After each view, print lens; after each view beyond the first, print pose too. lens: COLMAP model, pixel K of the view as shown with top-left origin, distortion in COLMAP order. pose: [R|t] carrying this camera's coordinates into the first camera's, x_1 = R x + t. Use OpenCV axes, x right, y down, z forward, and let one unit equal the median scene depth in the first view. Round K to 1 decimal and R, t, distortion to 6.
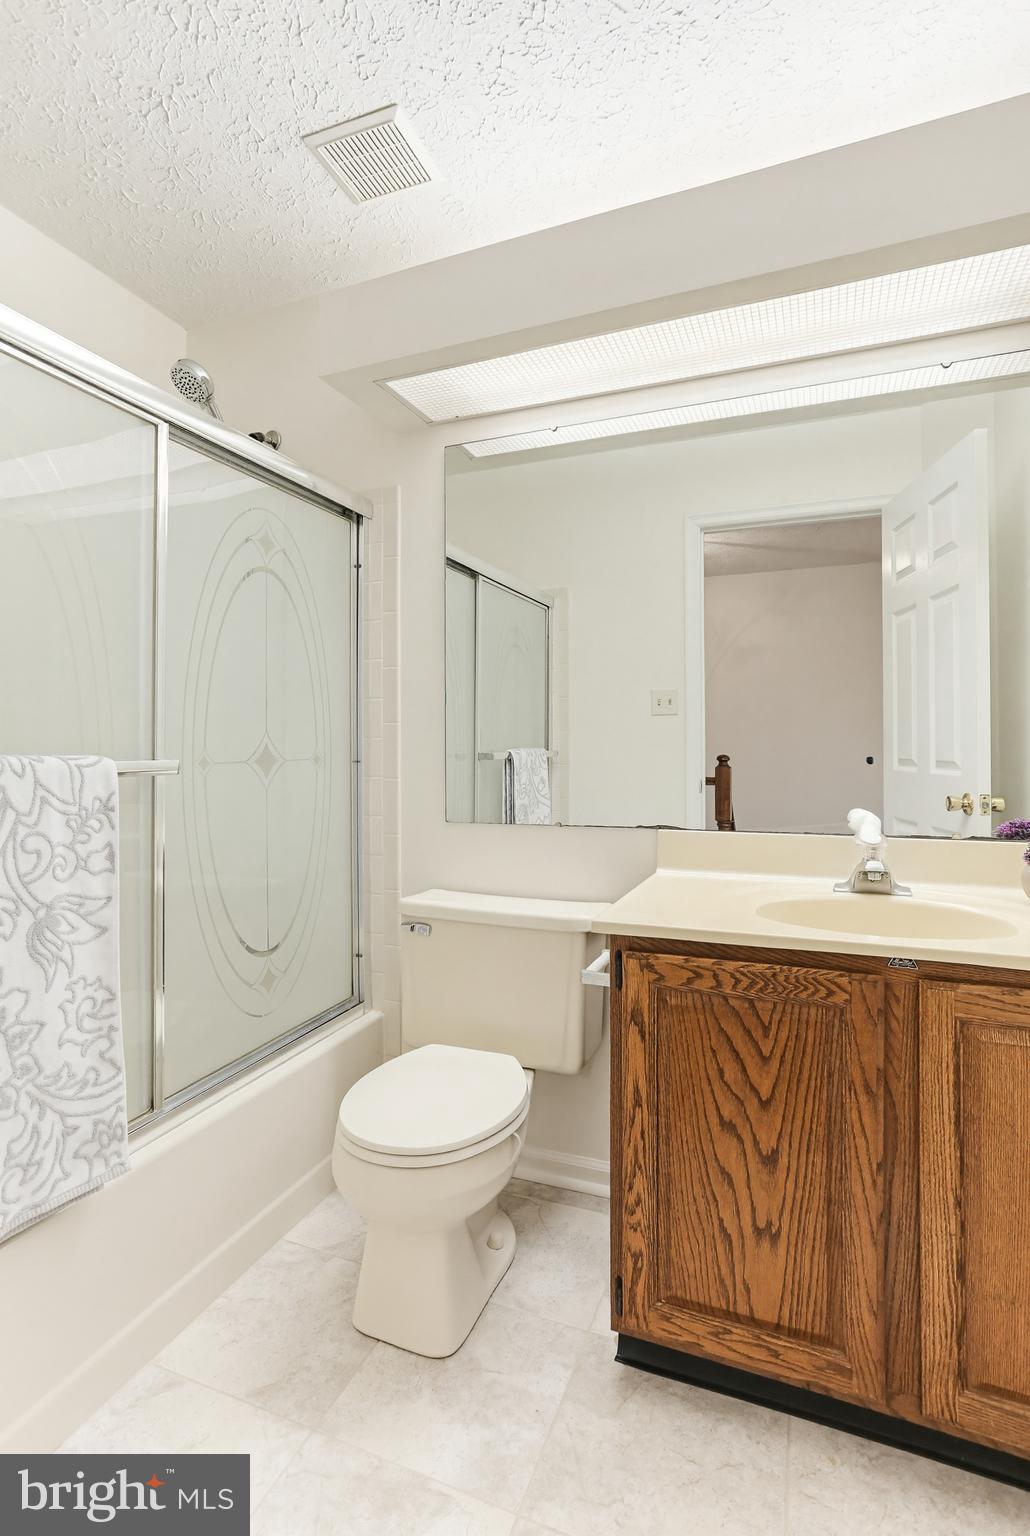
lens RADIAL K [[742.6, 0, 526.9], [0, 742.6, 746.8], [0, 0, 1]] dist [-0.034347, 0.027231]
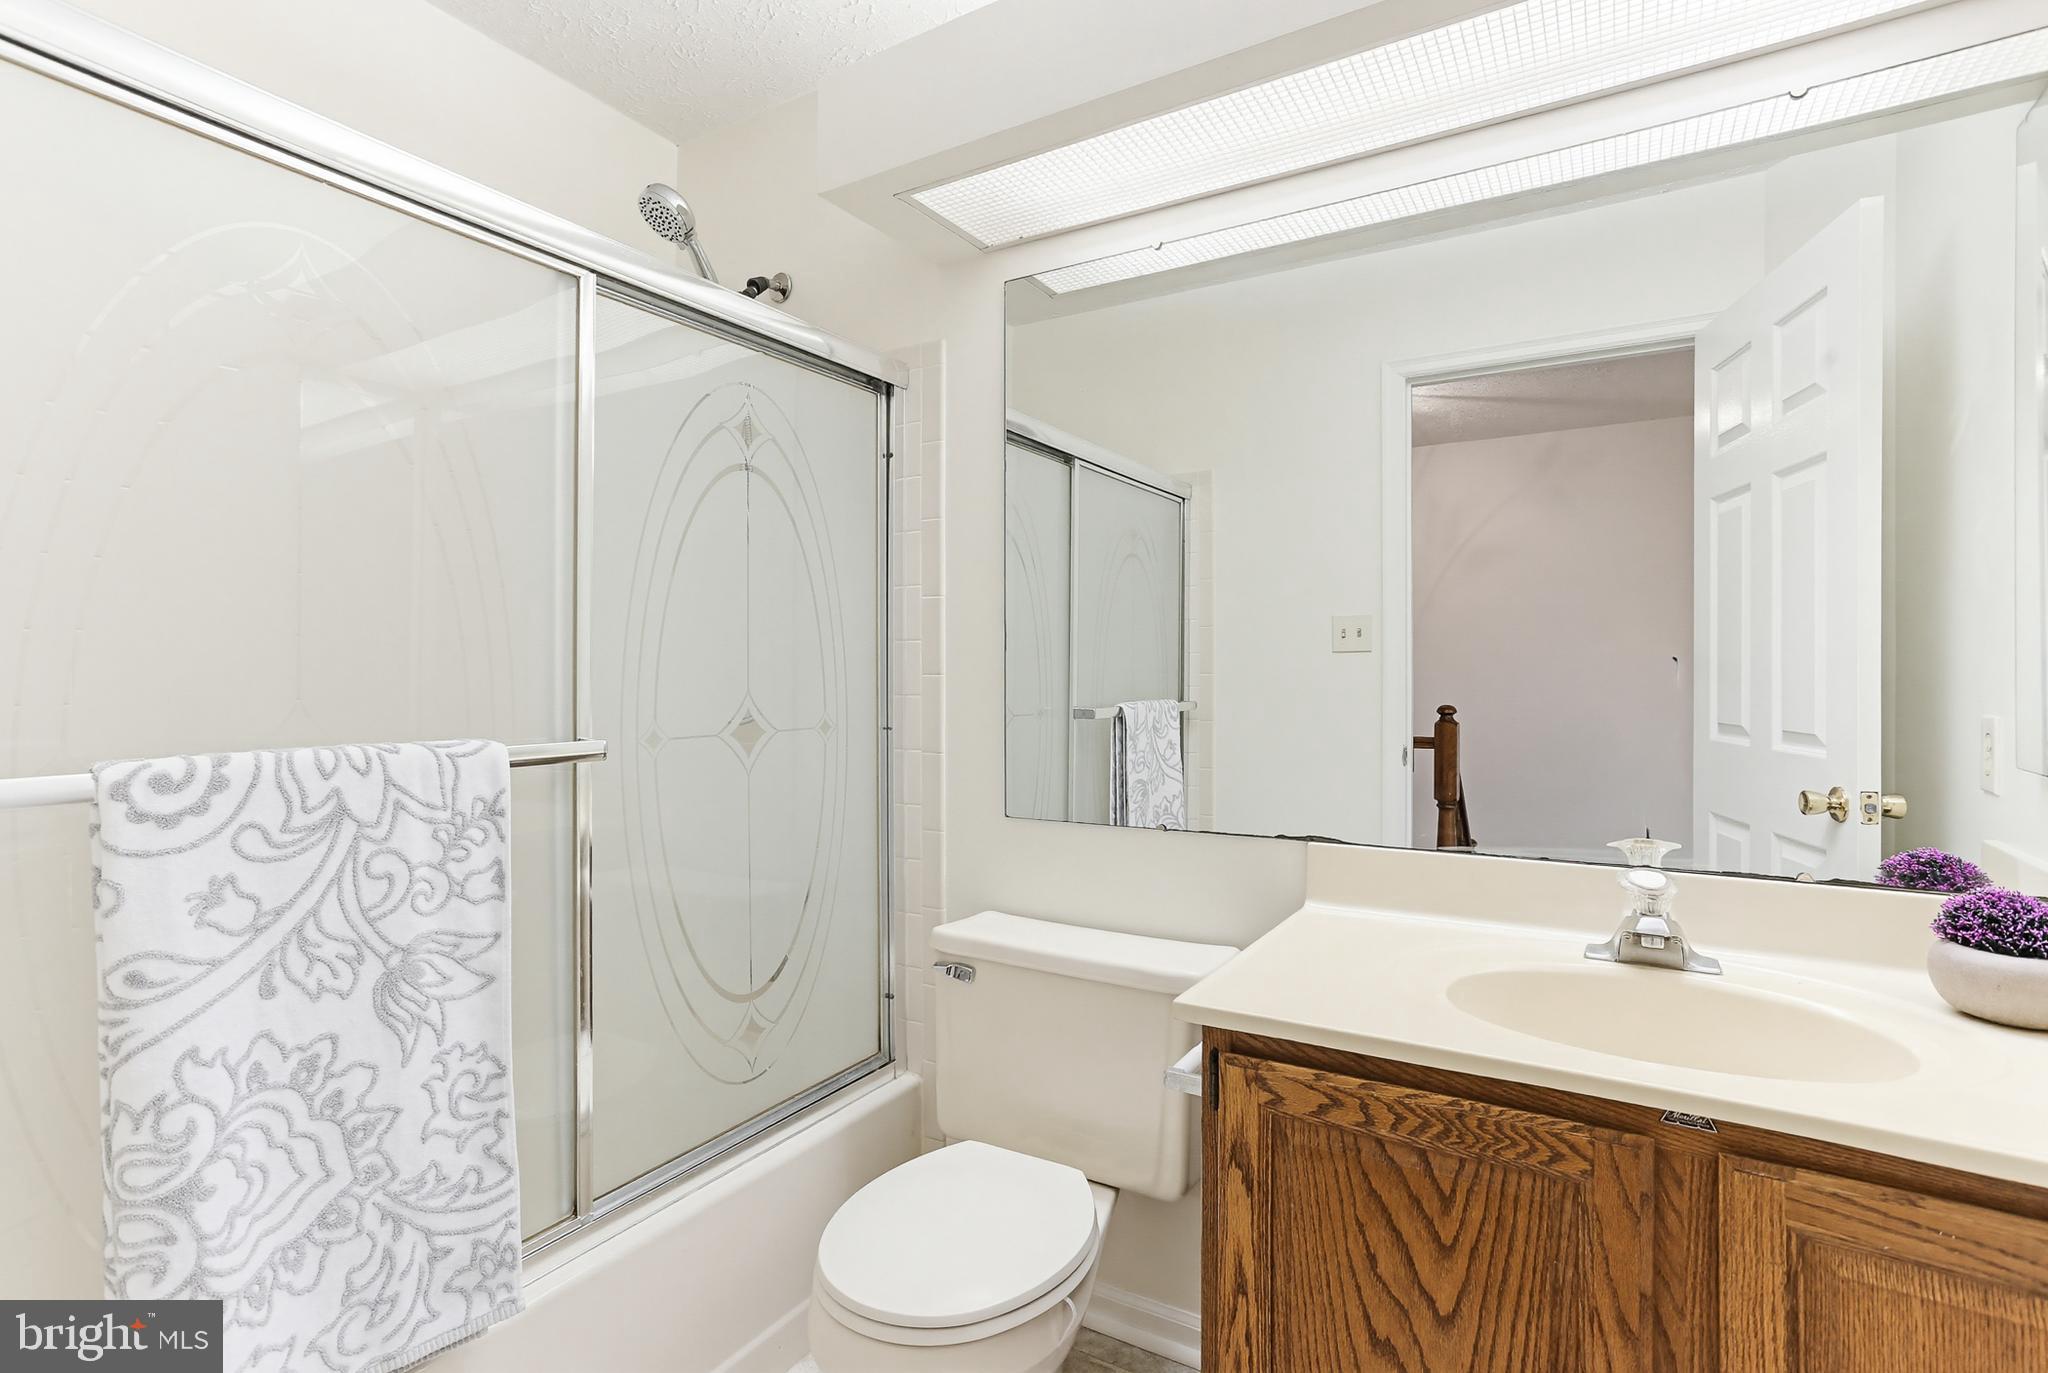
lens RADIAL K [[990.1, 0, 1024.0], [0, 990.1, 686.5], [0, 0, 1]] dist [-0.034347, 0.027231]
pose [[0.986416, 0.005415, -0.164179, 0.102935], [-0.004014, 0.999953, 0.008864, -0.050675], [0.164219, -0.008085, 0.986391, 0.130650]]
